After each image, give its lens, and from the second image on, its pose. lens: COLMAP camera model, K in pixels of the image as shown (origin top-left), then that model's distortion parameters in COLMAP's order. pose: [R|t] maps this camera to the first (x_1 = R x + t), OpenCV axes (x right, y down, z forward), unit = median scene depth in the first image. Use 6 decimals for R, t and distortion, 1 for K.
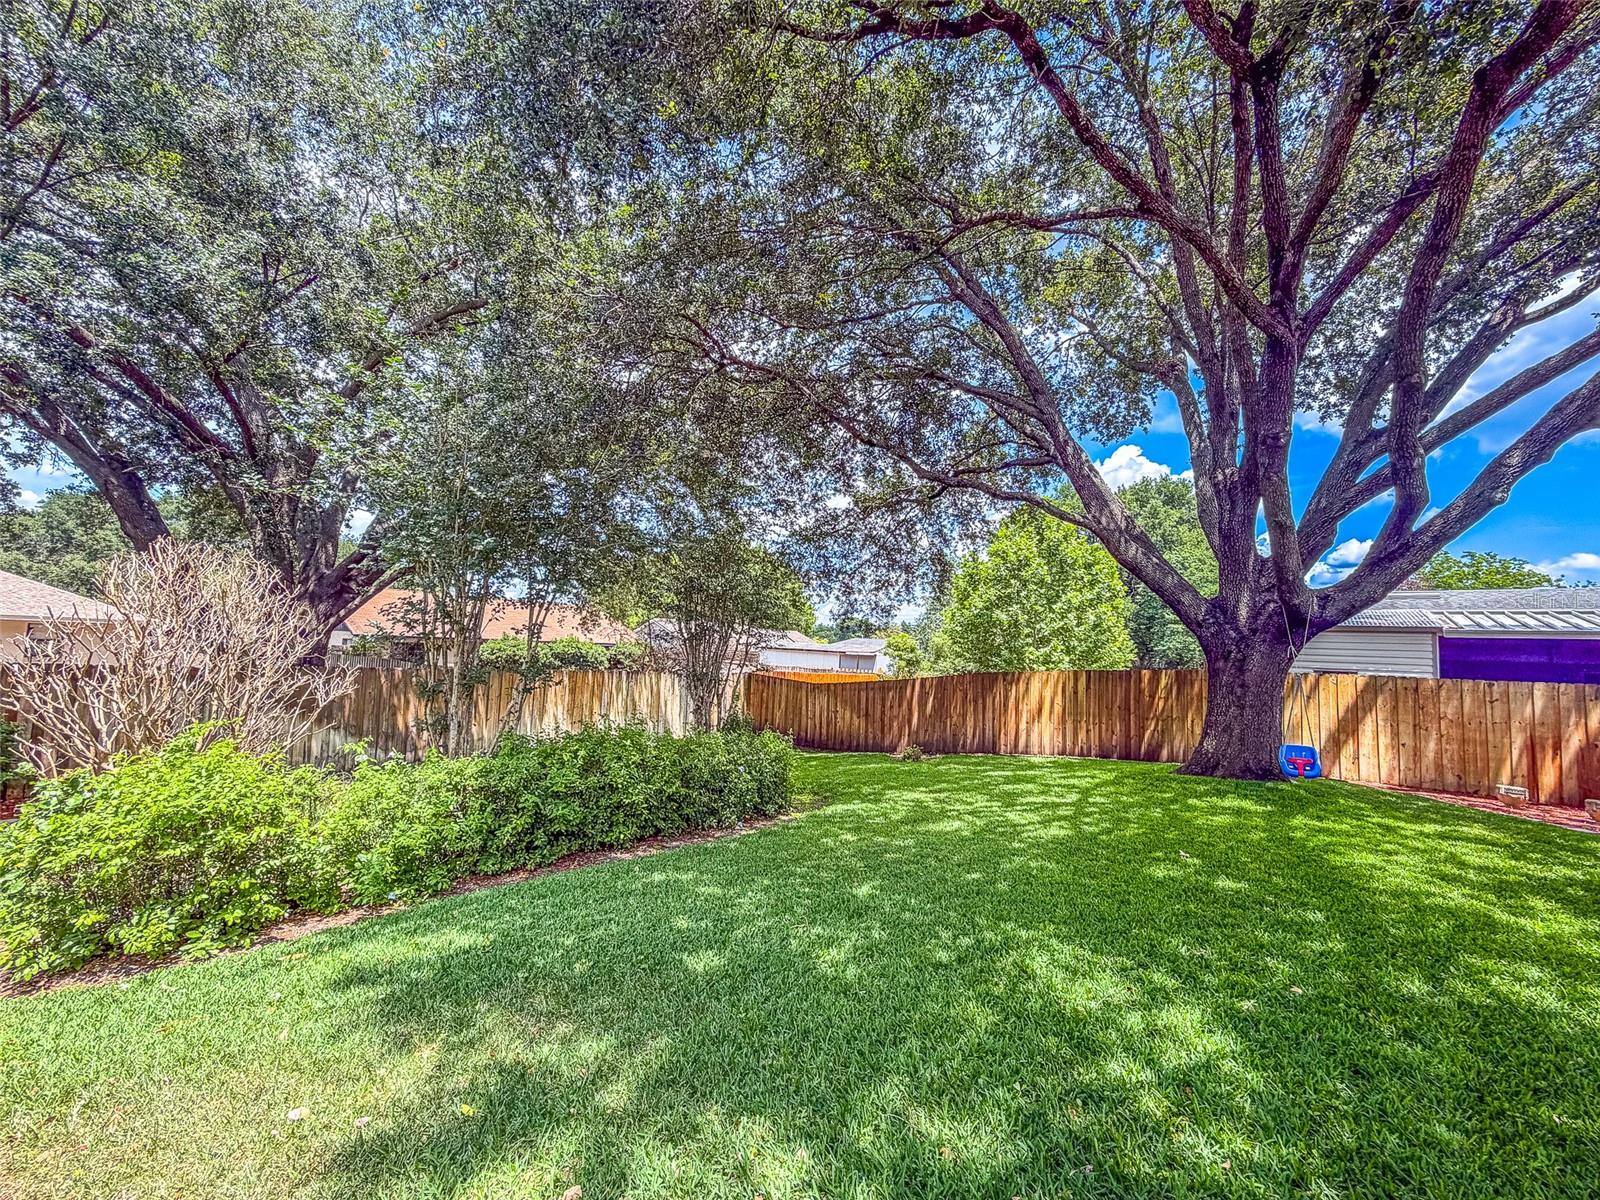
lens RADIAL K [[648.3, 0, 797.3], [0, 648.3, 601.8], [0, 0, 1]] dist [0.001551, 0.000281]
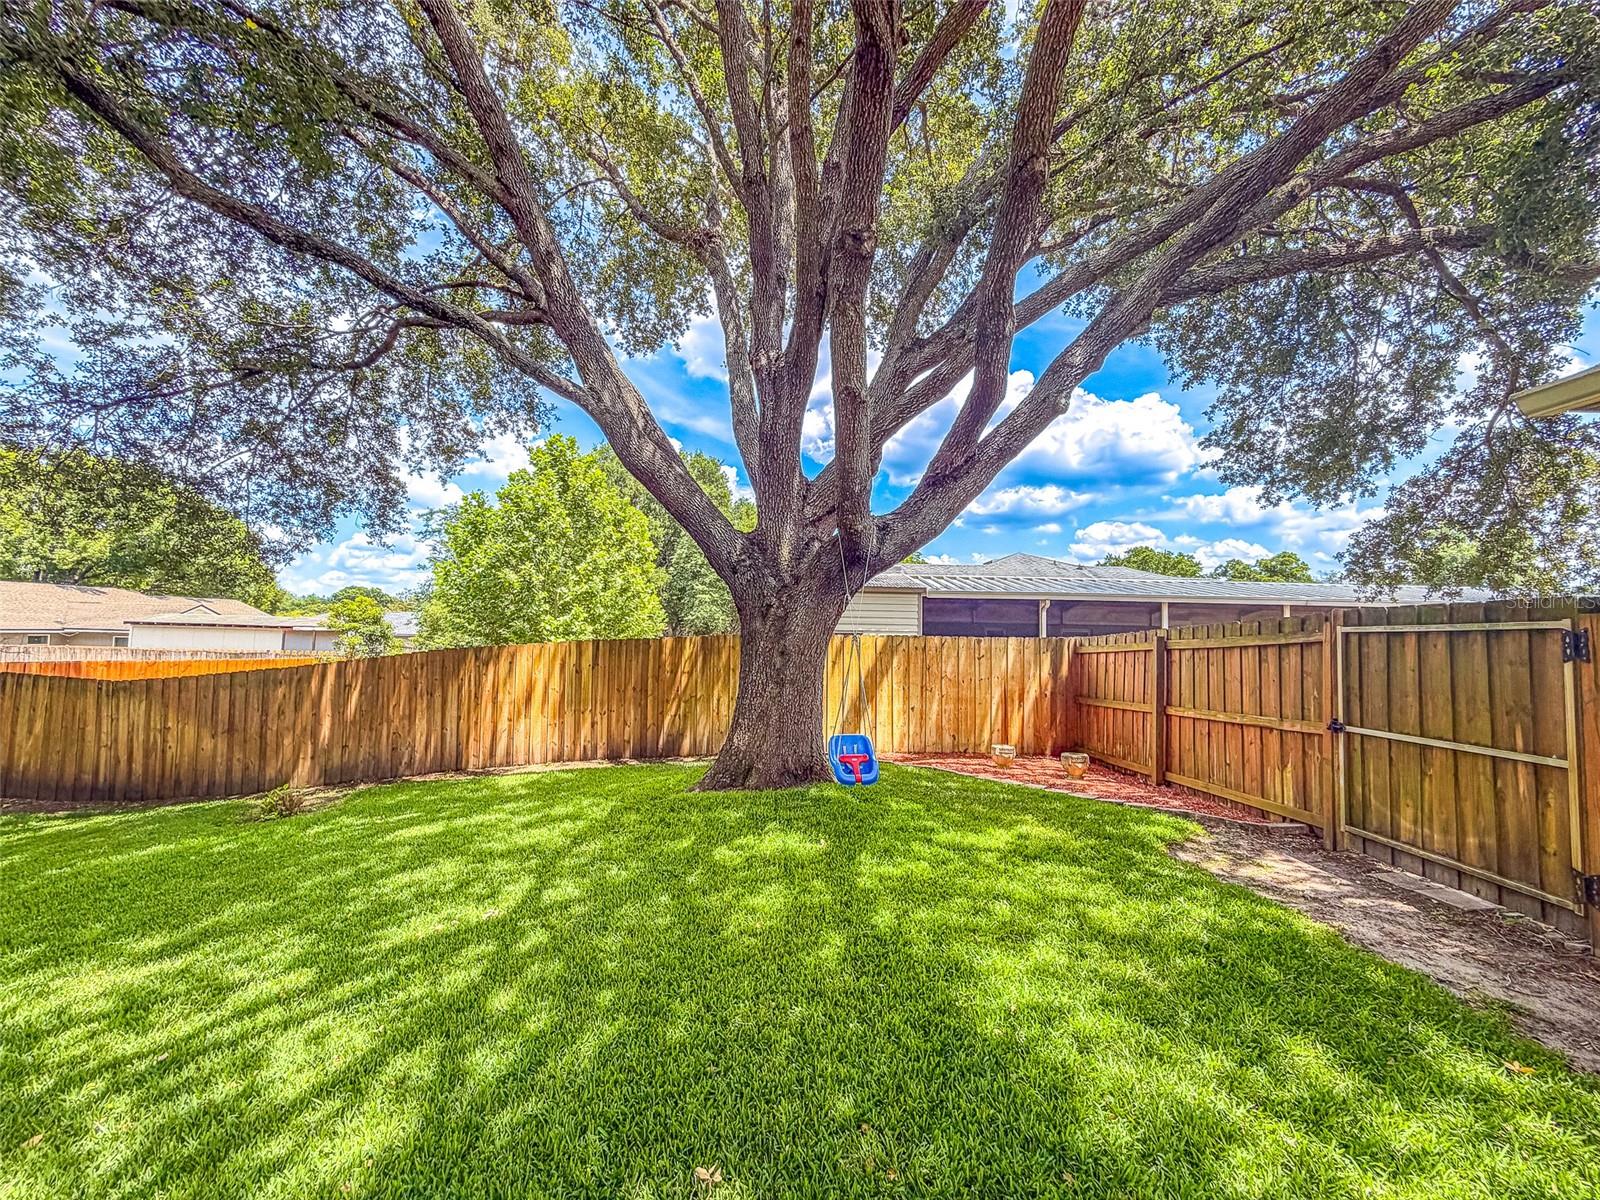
lens RADIAL K [[648.3, 0, 797.3], [0, 648.3, 601.8], [0, 0, 1]] dist [0.001551, 0.000281]
pose [[0.782139, 0.005967, 0.623075, 0.171954], [-0.030654, 0.999112, 0.028912, 0.034980], [-0.622350, -0.041713, 0.781627, 0.294546]]
